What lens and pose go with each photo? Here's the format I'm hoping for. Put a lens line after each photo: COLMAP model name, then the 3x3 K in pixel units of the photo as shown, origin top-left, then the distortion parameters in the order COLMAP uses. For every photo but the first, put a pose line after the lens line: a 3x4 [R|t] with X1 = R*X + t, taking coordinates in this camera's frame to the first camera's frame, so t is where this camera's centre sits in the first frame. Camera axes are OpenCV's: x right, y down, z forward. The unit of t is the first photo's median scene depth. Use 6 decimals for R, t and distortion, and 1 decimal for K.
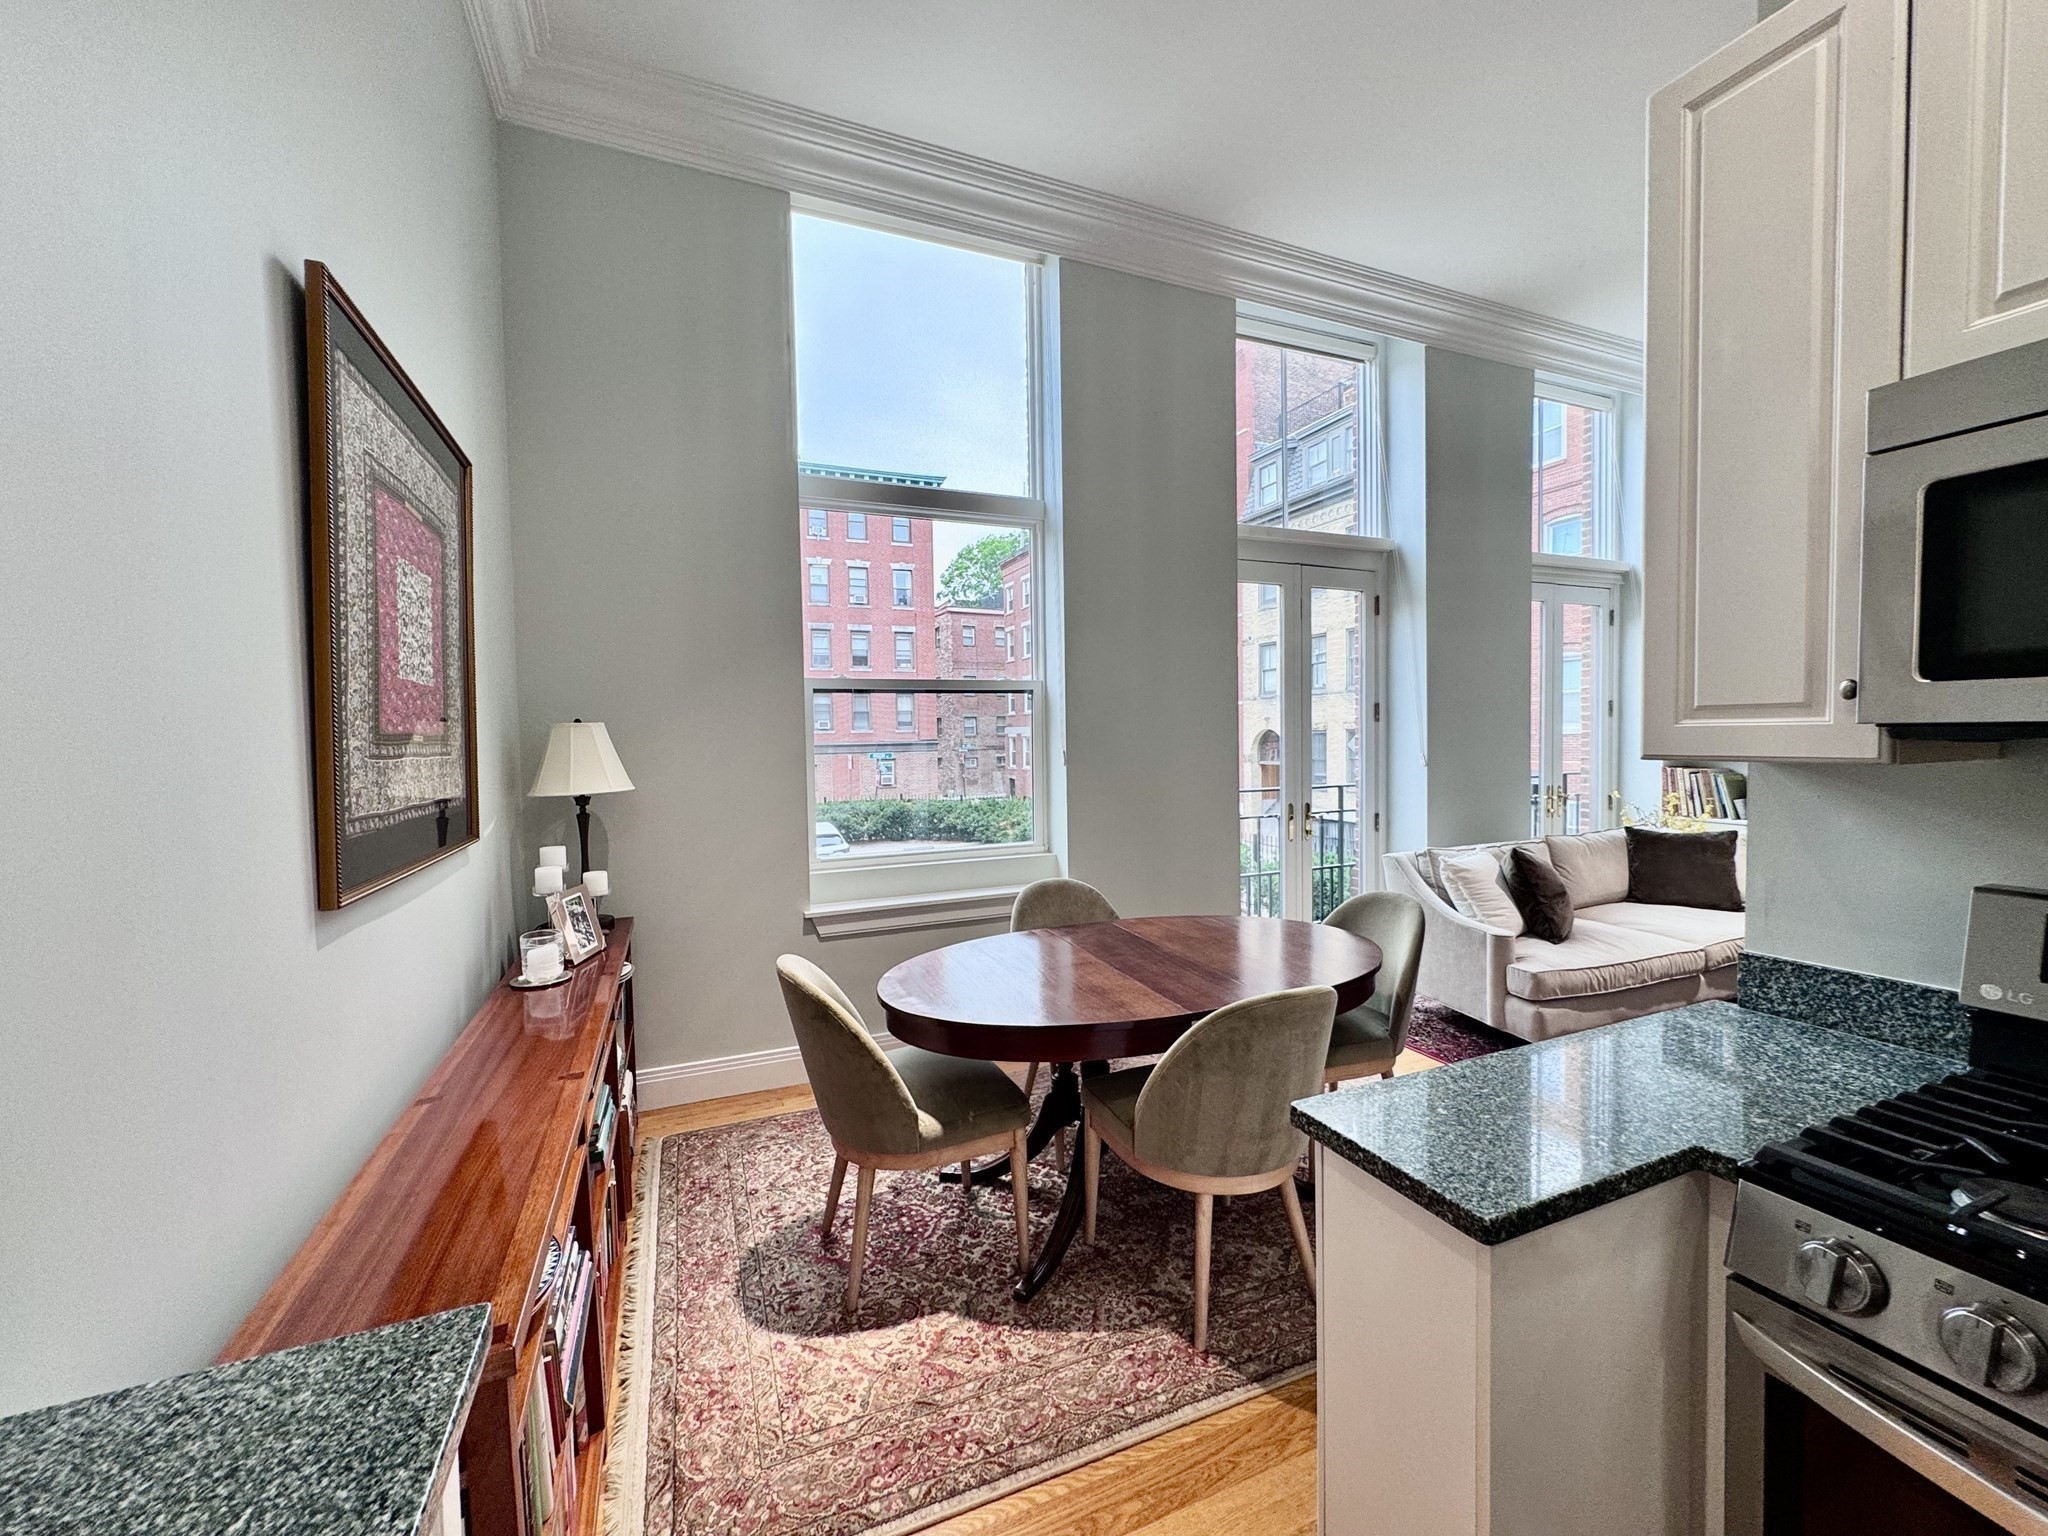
lens RADIAL K [[815.2, 0, 1026.6], [0, 815.2, 766.1], [0, 0, 1]] dist [-0.001703, 0.000295]
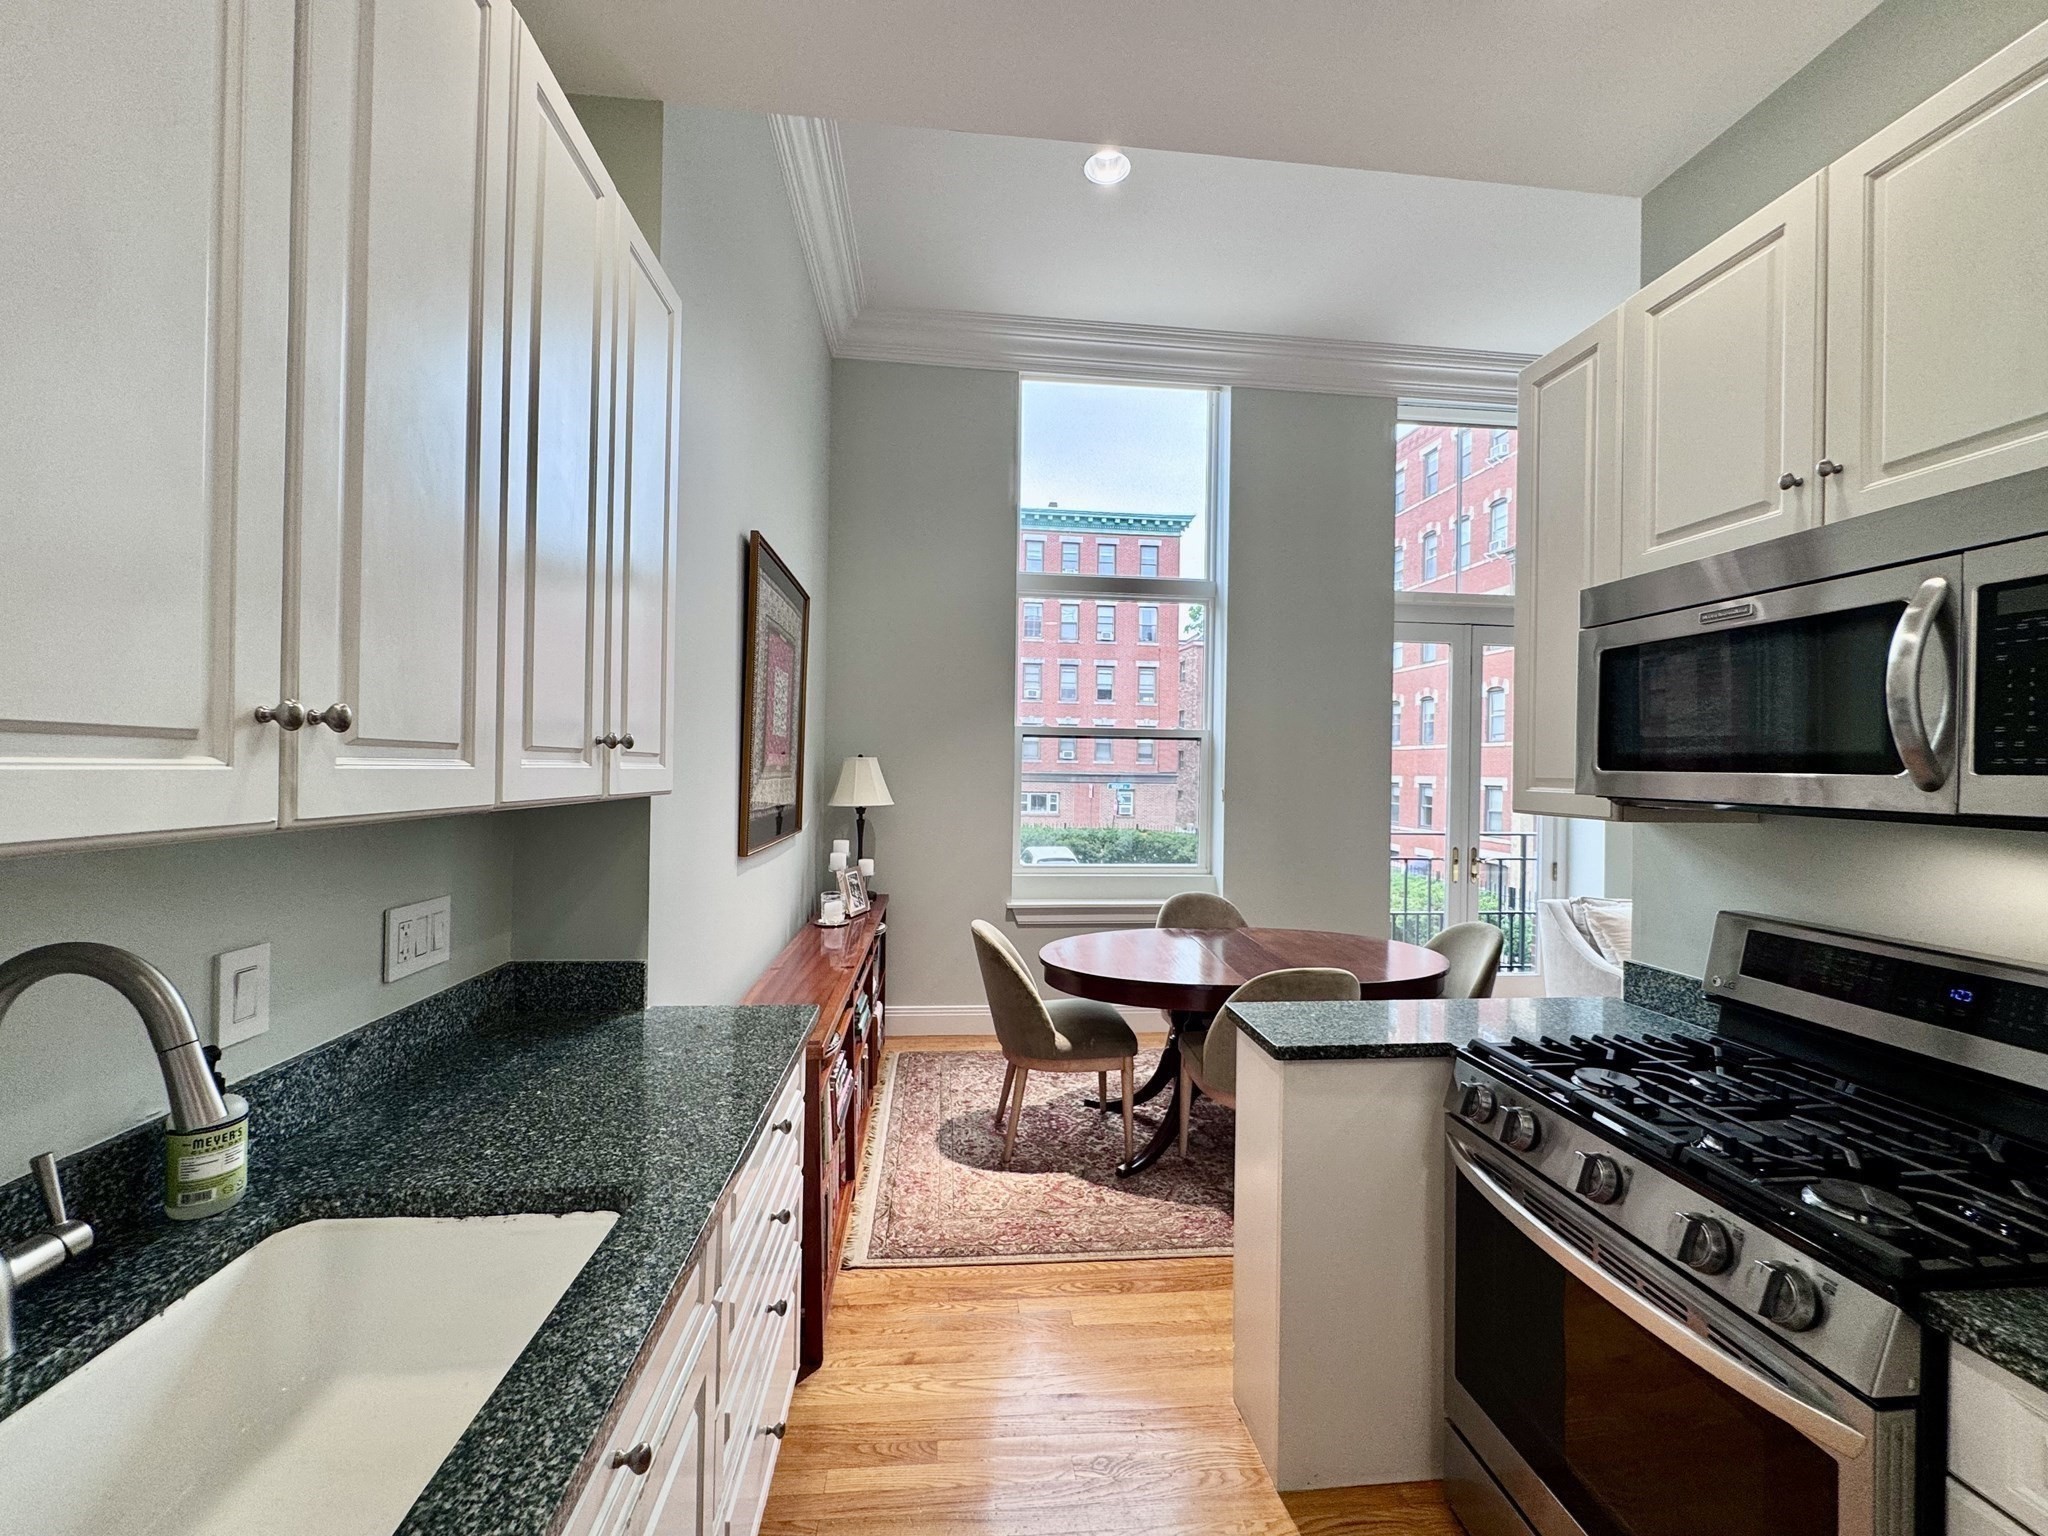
lens RADIAL K [[815.2, 0, 1028.6], [0, 815.2, 768.1], [0, 0, 1]] dist [-0.001703, 0.000295]
pose [[0.955623, 0.032949, -0.292744, 0.176610], [-0.043413, 0.998627, -0.029321, -0.003654], [0.291376, 0.040728, 0.955741, -0.328394]]
